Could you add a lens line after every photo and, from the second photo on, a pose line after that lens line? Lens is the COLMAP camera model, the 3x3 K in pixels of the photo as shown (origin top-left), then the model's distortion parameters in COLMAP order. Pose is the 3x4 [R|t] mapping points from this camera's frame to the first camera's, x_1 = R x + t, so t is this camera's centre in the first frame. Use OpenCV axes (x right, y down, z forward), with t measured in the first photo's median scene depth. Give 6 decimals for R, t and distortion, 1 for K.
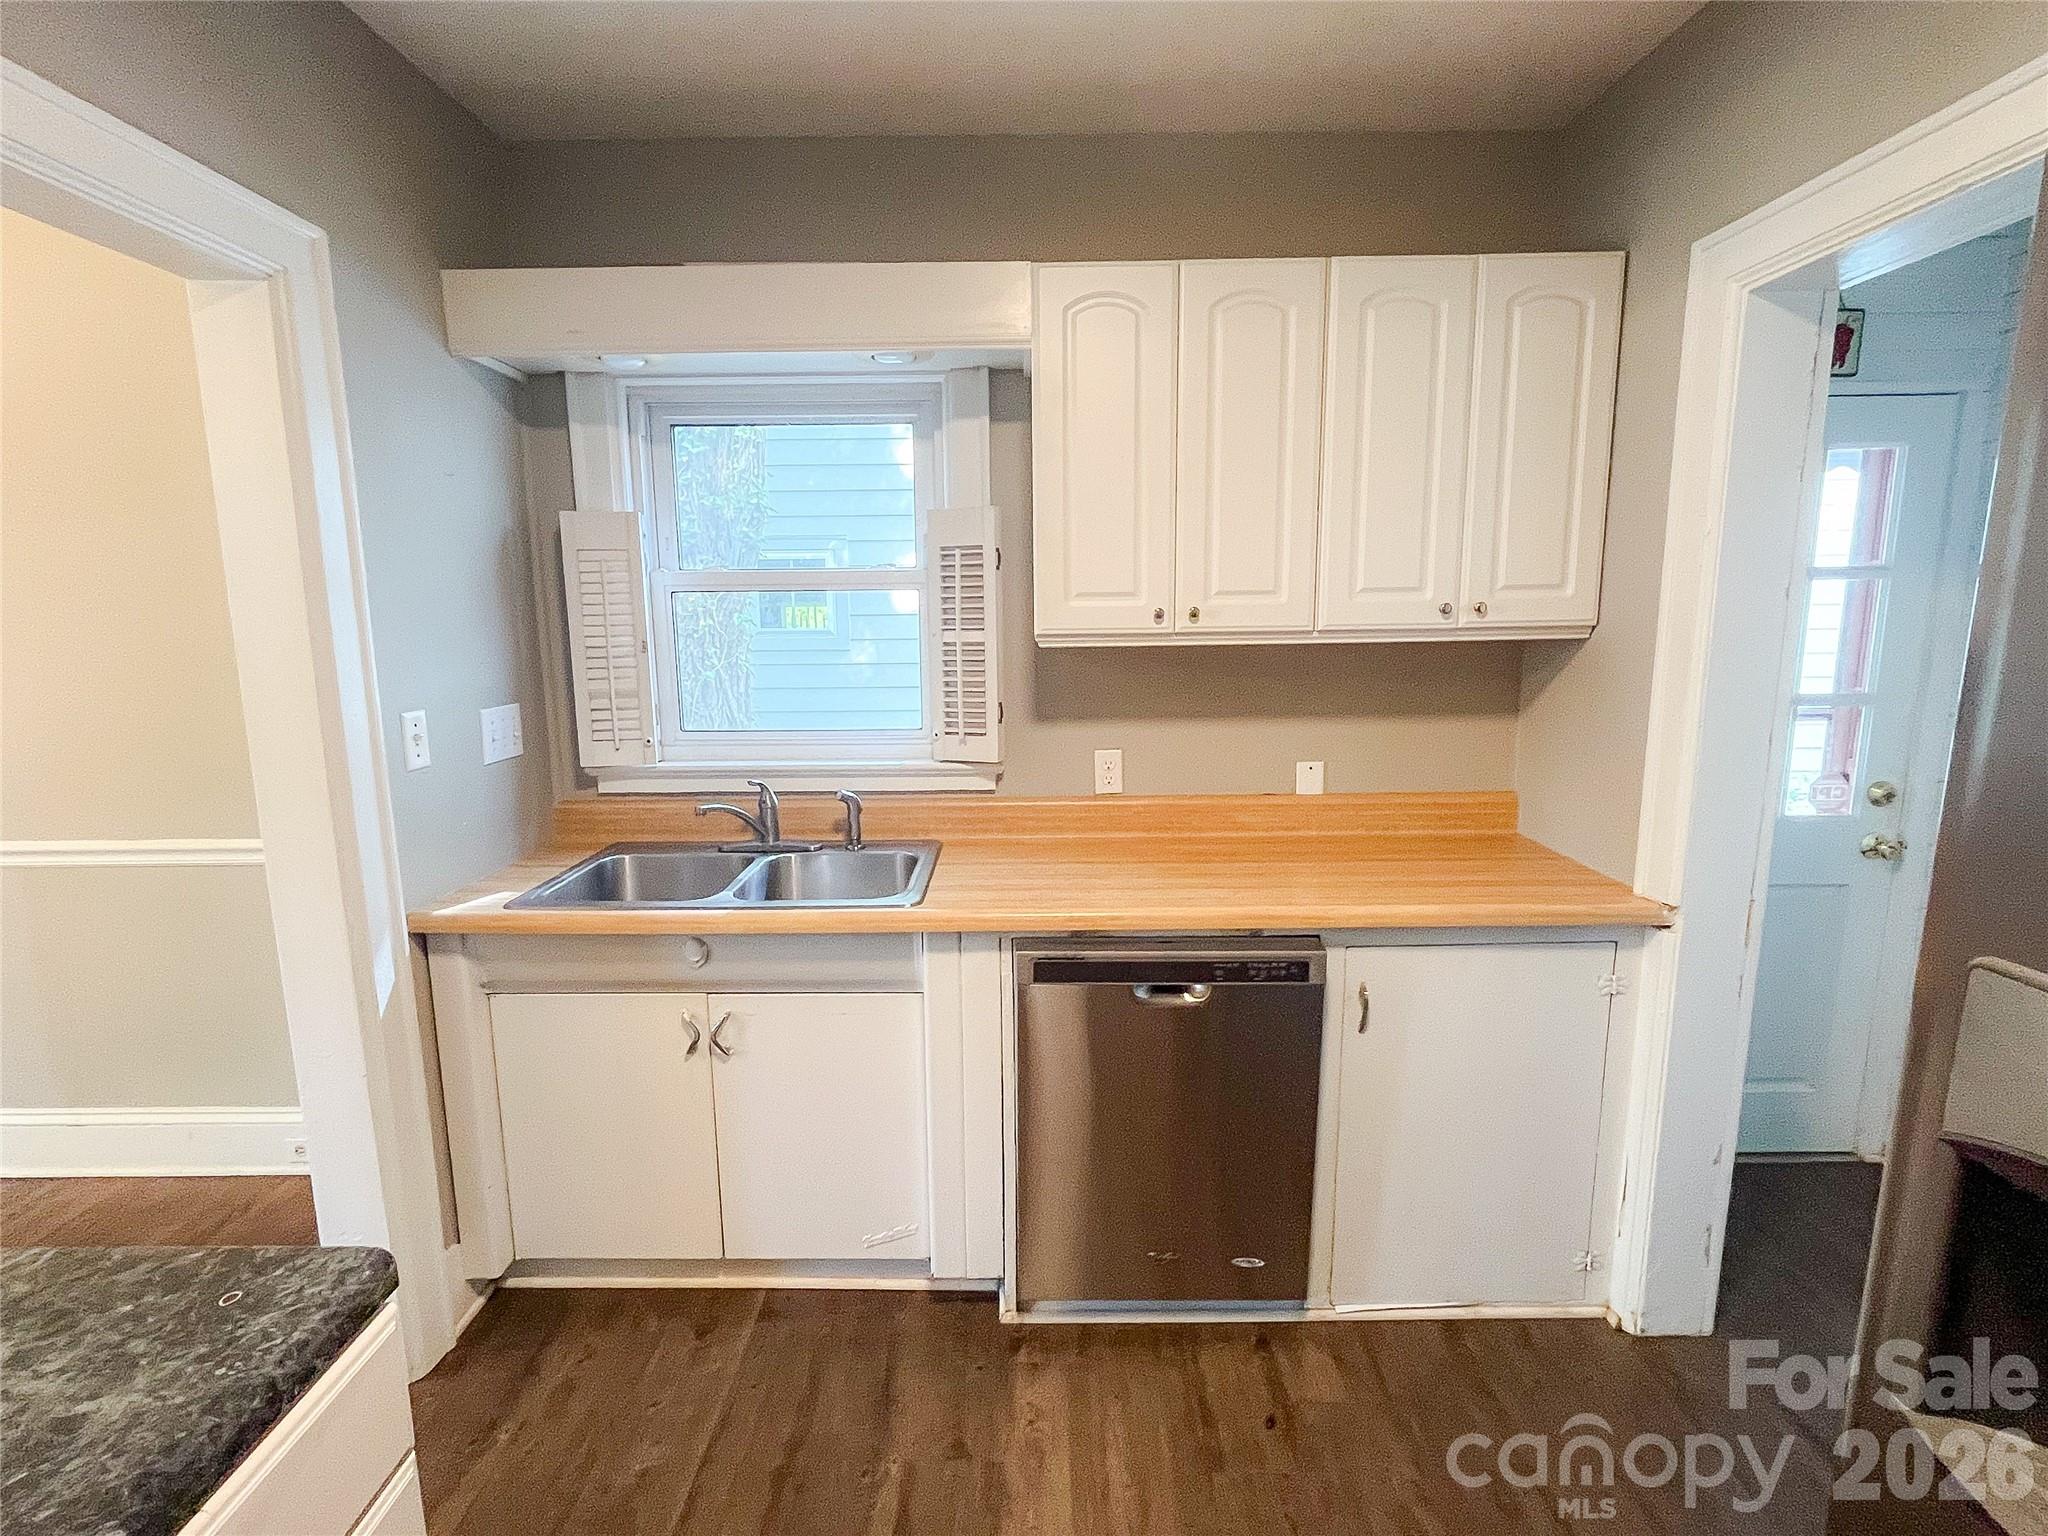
lens RADIAL K [[971.4, 0, 1024.0], [0, 971.4, 768.0], [0, 0, 1]] dist [-0.001814, -0.001044]
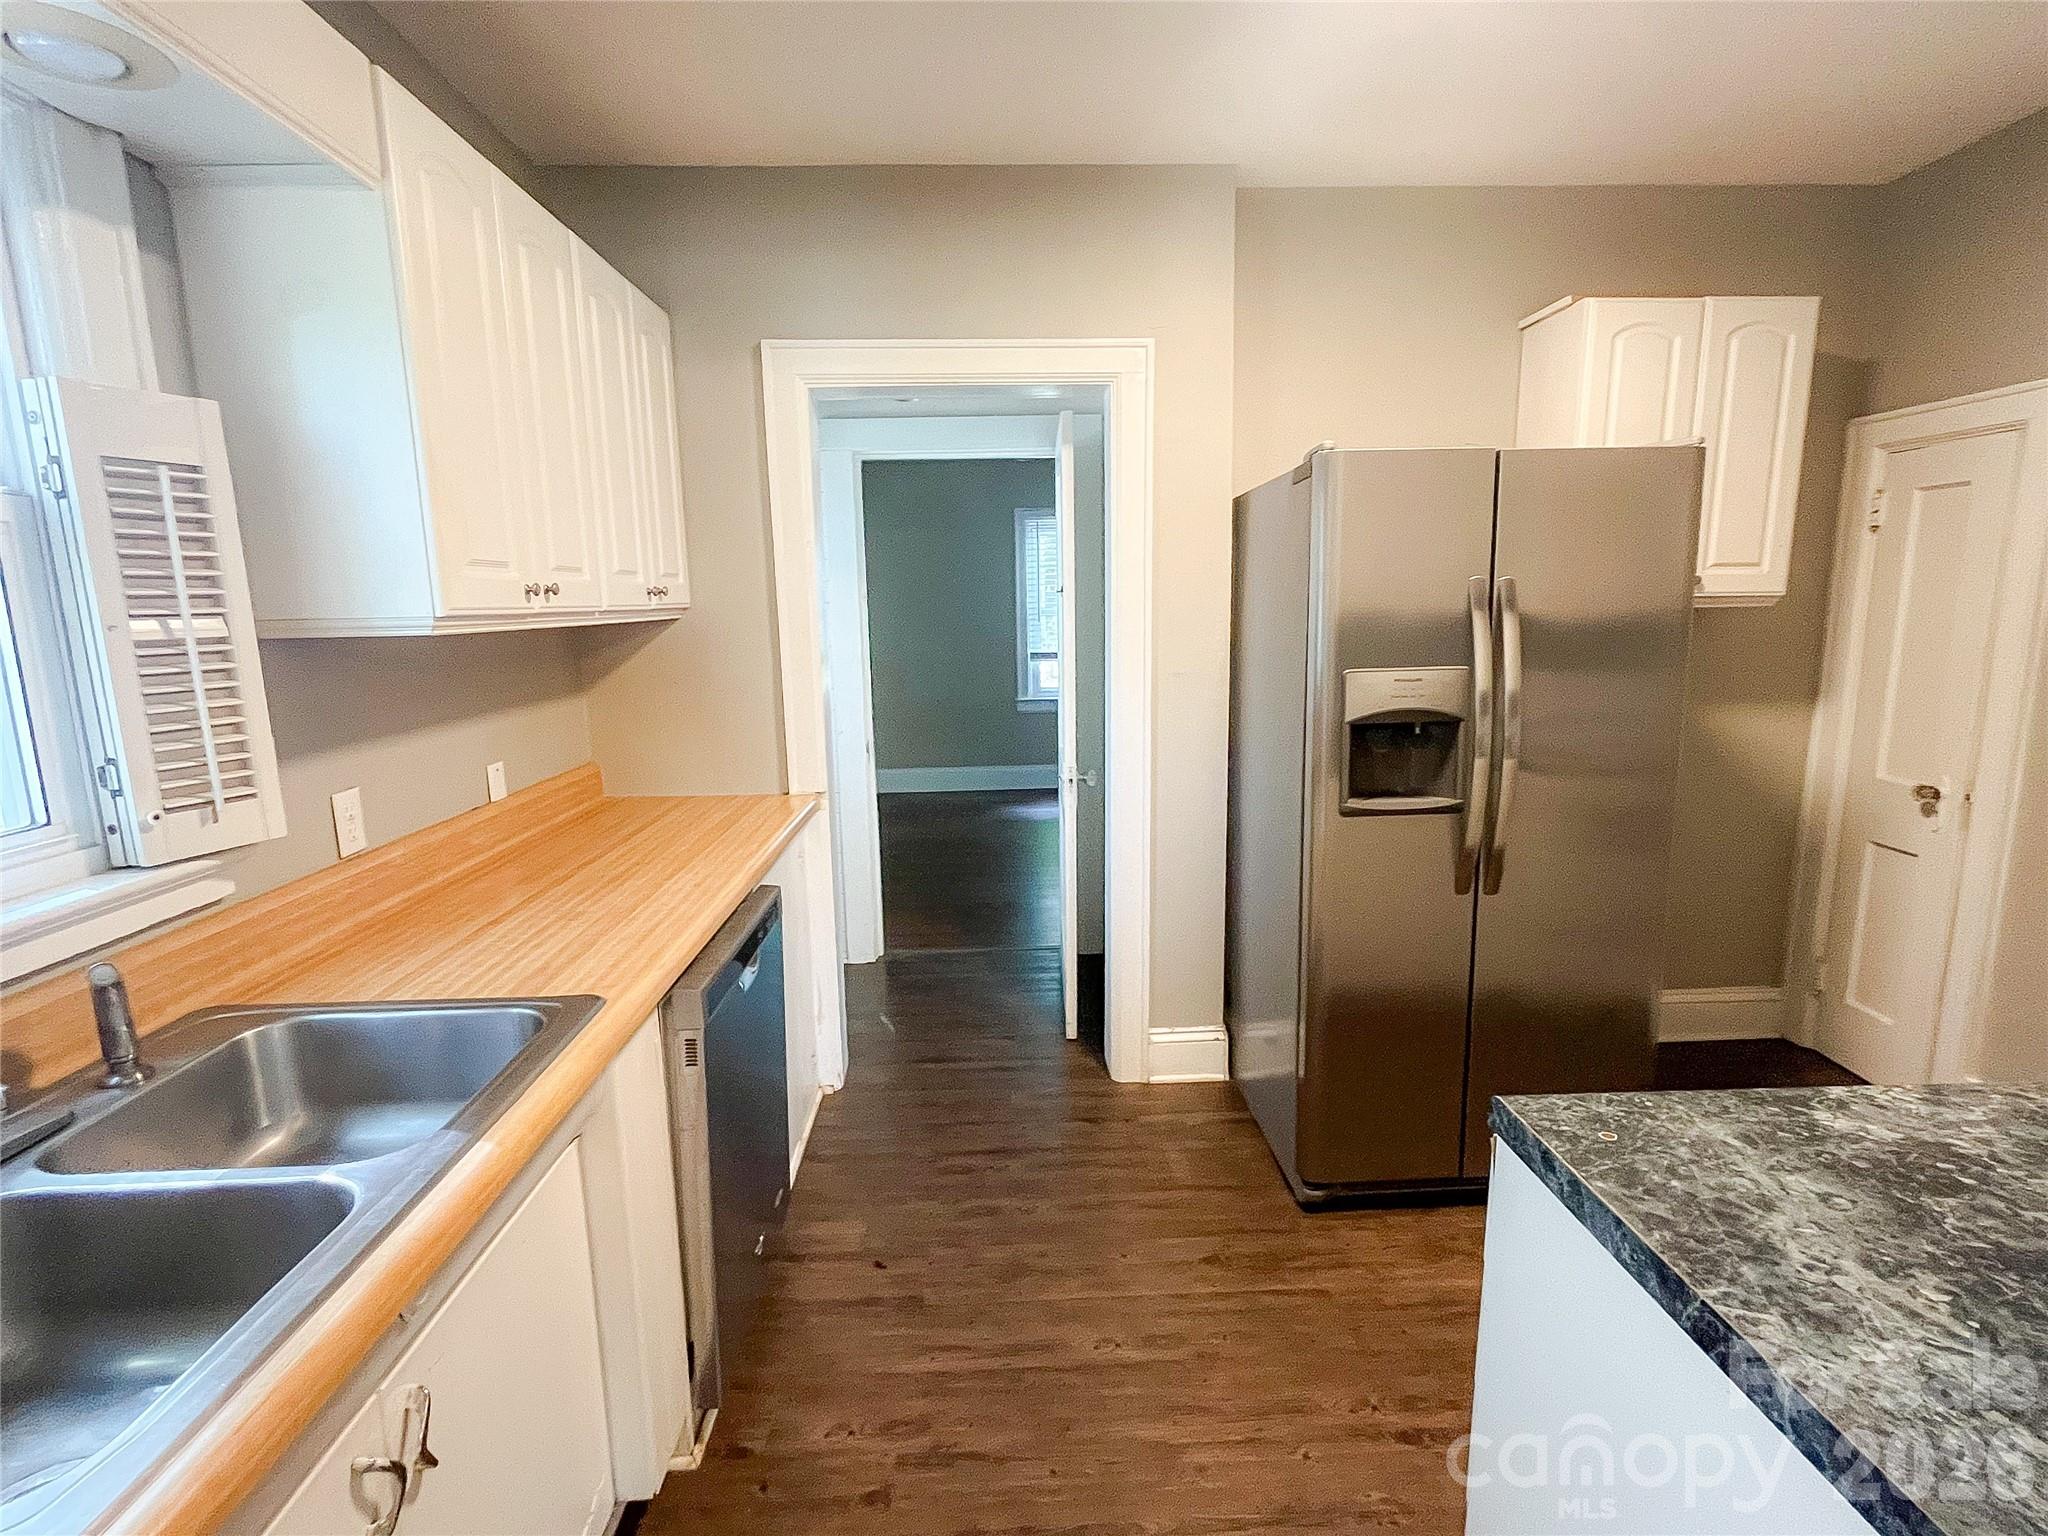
lens RADIAL K [[969.8, 0, 1024.0], [0, 969.8, 768.0], [0, 0, 1]] dist [-0.001810, 0.000120]
pose [[-0.040400, -0.157588, 0.986678, -0.758293], [0.178010, 0.970552, 0.162301, -0.075389], [-0.983199, 0.182195, -0.011158, 0.659595]]
